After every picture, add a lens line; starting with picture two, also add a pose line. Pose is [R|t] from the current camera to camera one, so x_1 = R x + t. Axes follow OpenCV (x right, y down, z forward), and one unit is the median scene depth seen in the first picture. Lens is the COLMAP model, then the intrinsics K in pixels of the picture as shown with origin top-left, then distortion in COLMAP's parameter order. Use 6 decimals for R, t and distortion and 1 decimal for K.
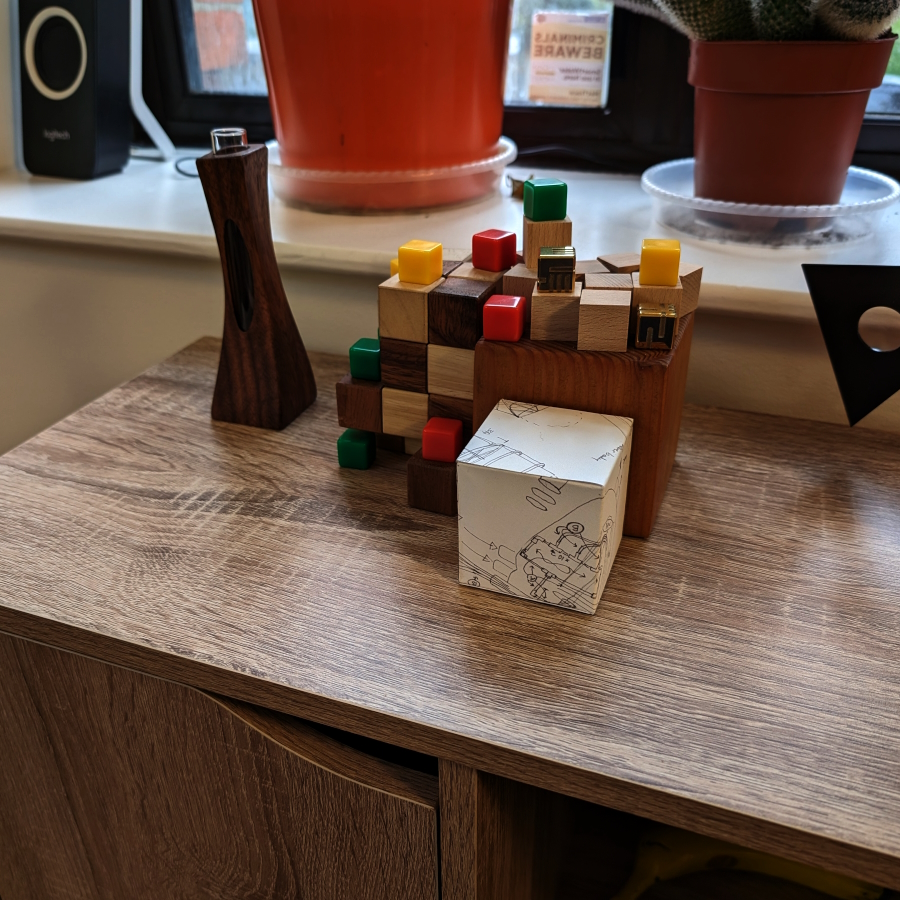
lens RADIAL K [[852.7, 0, 474.0], [0, 852.7, 449.7], [0, 0, 1]] dist [-0.003505, -0.024820]
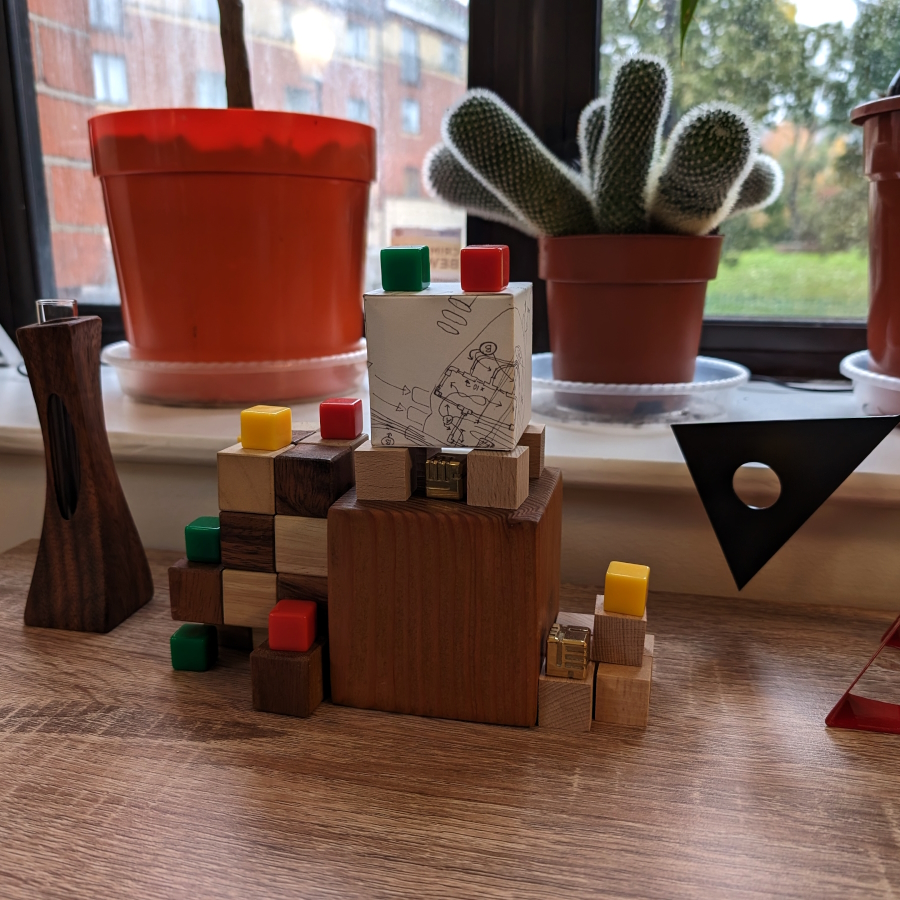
lens RADIAL K [[852.7, 0, 474.0], [0, 852.7, 449.7], [0, 0, 1]] dist [-0.003505, -0.024820]
pose [[0.989263, -0.024983, 0.143996, 0.023255], [0.061543, 0.964876, -0.255396, 0.045318], [-0.132558, 0.261516, 0.956053, 0.092859]]
